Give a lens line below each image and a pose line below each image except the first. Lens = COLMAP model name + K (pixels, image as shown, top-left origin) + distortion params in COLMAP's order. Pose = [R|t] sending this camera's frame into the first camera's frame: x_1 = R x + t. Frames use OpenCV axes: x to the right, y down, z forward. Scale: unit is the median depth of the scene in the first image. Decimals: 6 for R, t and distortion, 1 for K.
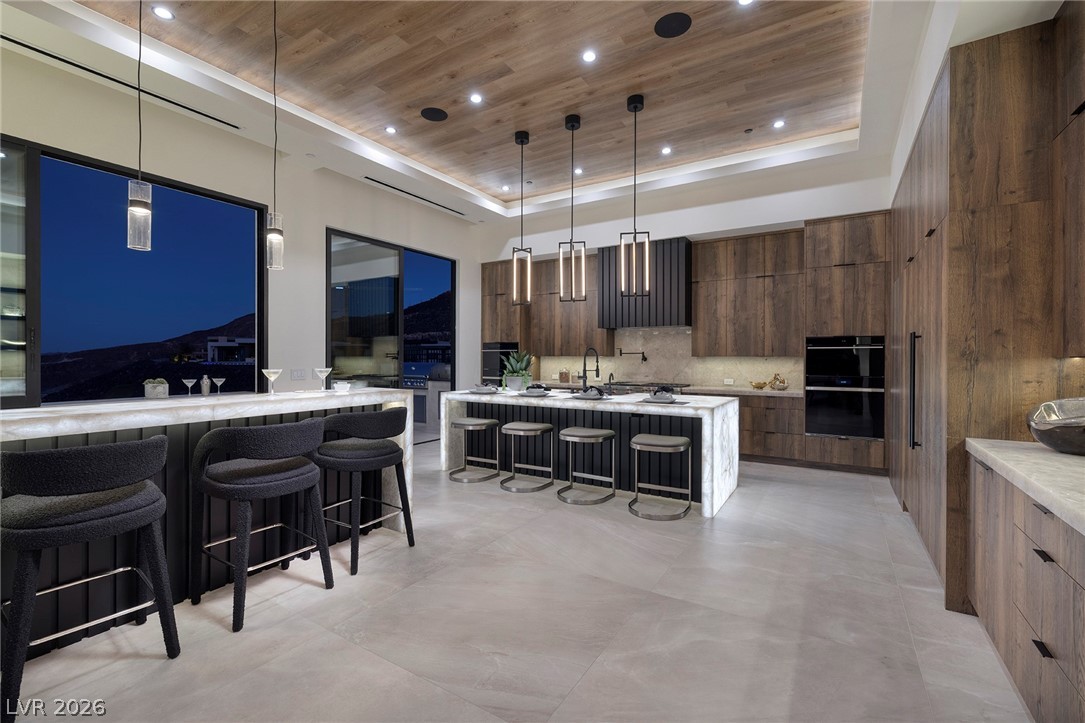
lens RADIAL K [[452.9, 0, 554.6], [0, 452.9, 356.8], [0, 0, 1]] dist [0.022724, 0.000121]
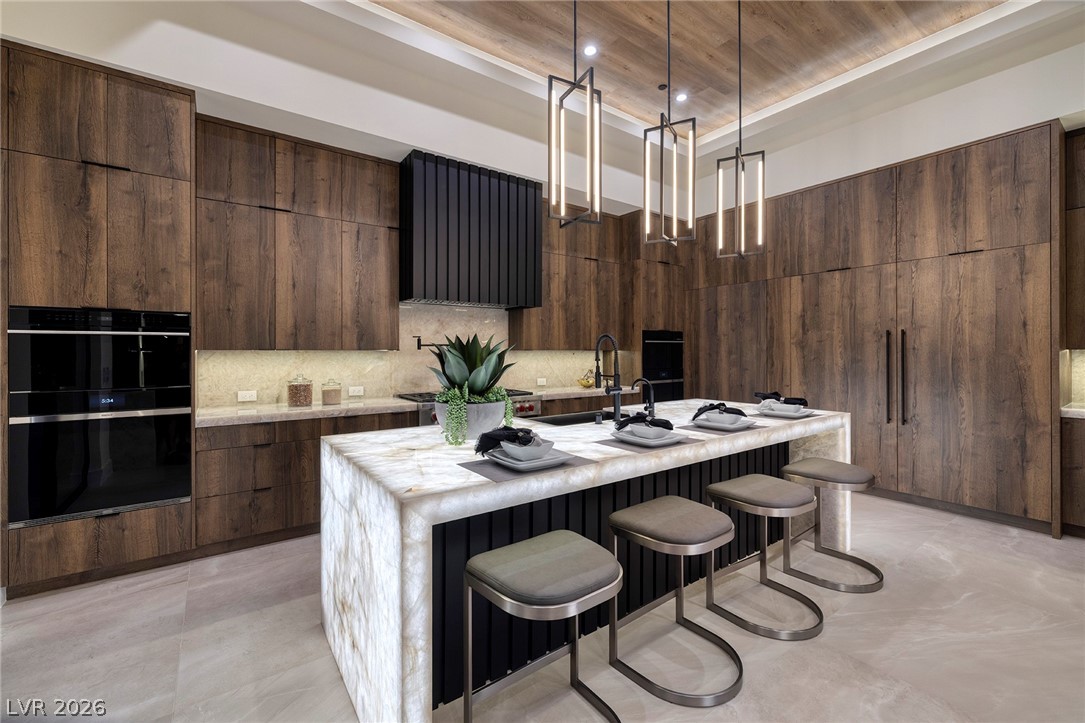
lens RADIAL K [[454.3, 0, 542.1], [0, 454.3, 352.1], [0, 0, 1]] dist [0.003915, 0.000551]
pose [[0.415645, -0.004326, 0.909516, -0.383246], [0.001346, 0.999991, 0.004141, -0.000160], [-0.909526, -0.000497, 0.415647, 0.719855]]
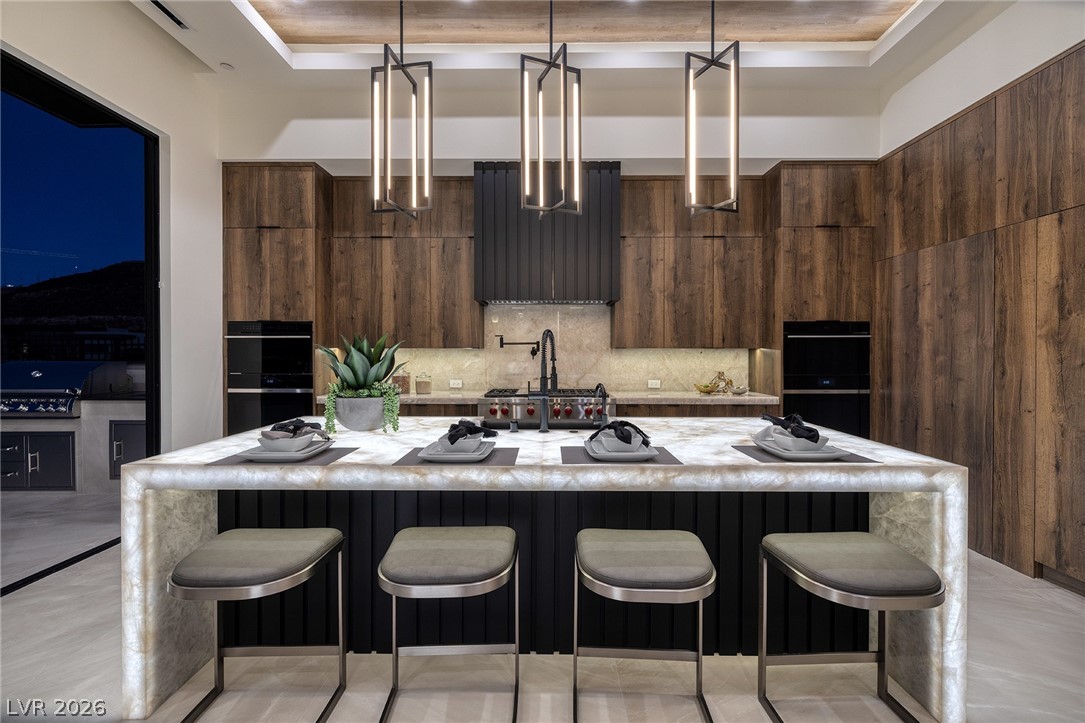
lens RADIAL K [[454.3, 0, 542.1], [0, 454.3, 352.1], [0, 0, 1]] dist [0.003915, 0.000551]
pose [[0.873296, -0.005444, 0.487159, -0.128892], [0.001341, 0.999961, 0.008771, -0.000668], [-0.487188, -0.007007, 0.873269, 0.502233]]
